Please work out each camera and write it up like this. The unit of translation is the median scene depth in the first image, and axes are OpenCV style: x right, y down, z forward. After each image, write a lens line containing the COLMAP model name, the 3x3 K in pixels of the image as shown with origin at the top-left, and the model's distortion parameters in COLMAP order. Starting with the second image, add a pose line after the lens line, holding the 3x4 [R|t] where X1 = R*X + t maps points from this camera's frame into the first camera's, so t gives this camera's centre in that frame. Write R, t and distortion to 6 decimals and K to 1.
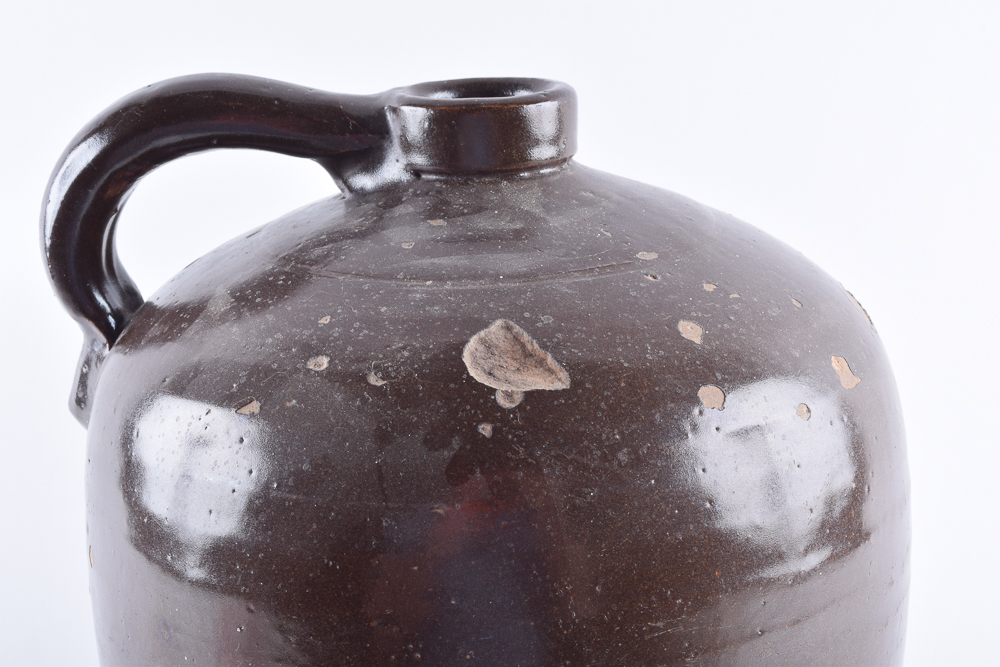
lens RADIAL K [[1837.6, 0, 500.0], [0, 1837.6, 333.5], [0, 0, 1]] dist [0.015539, -0.023143]
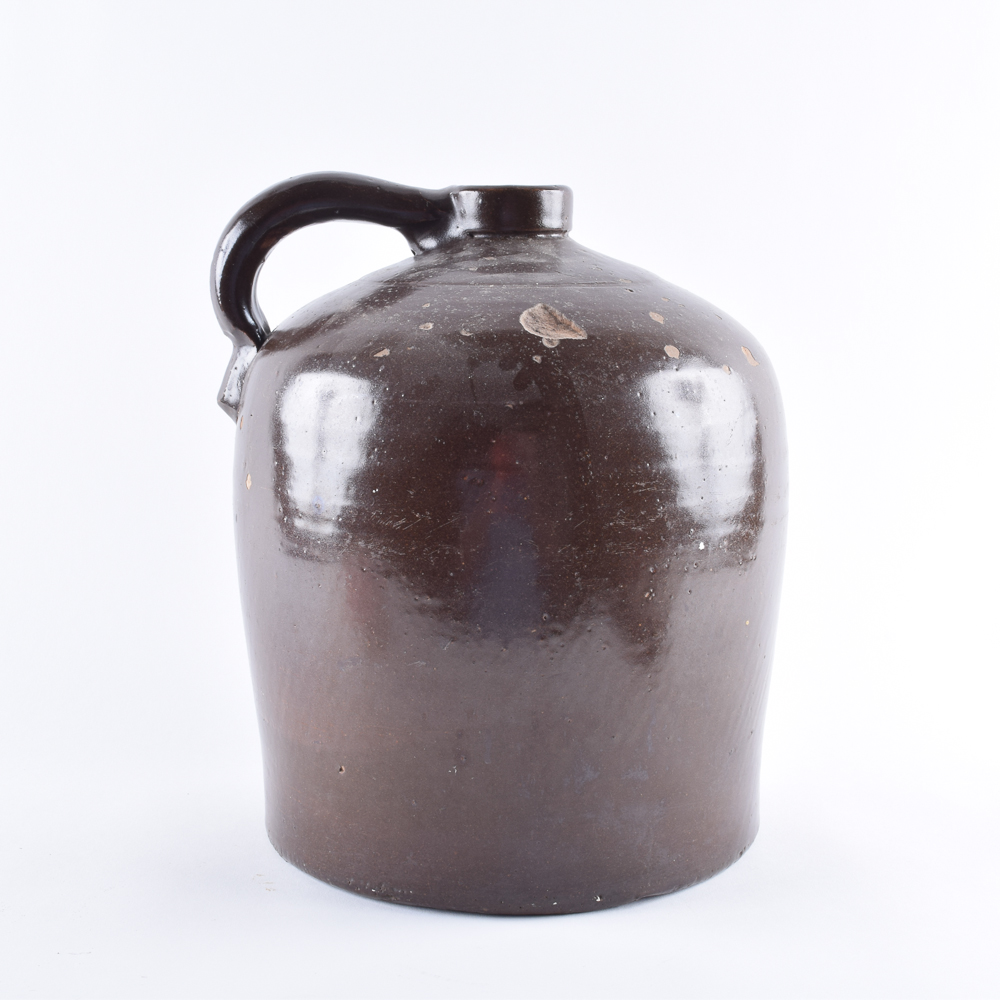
lens RADIAL K [[1912.2, 0, 500.0], [0, 1912.2, 500.0], [0, 0, 1]] dist [-0.027148, -0.023036]
pose [[0.994993, 0.019698, 0.097984, -0.195060], [-0.008430, 0.993433, -0.114107, 0.353738], [-0.099588, 0.112710, 0.988625, -0.620549]]
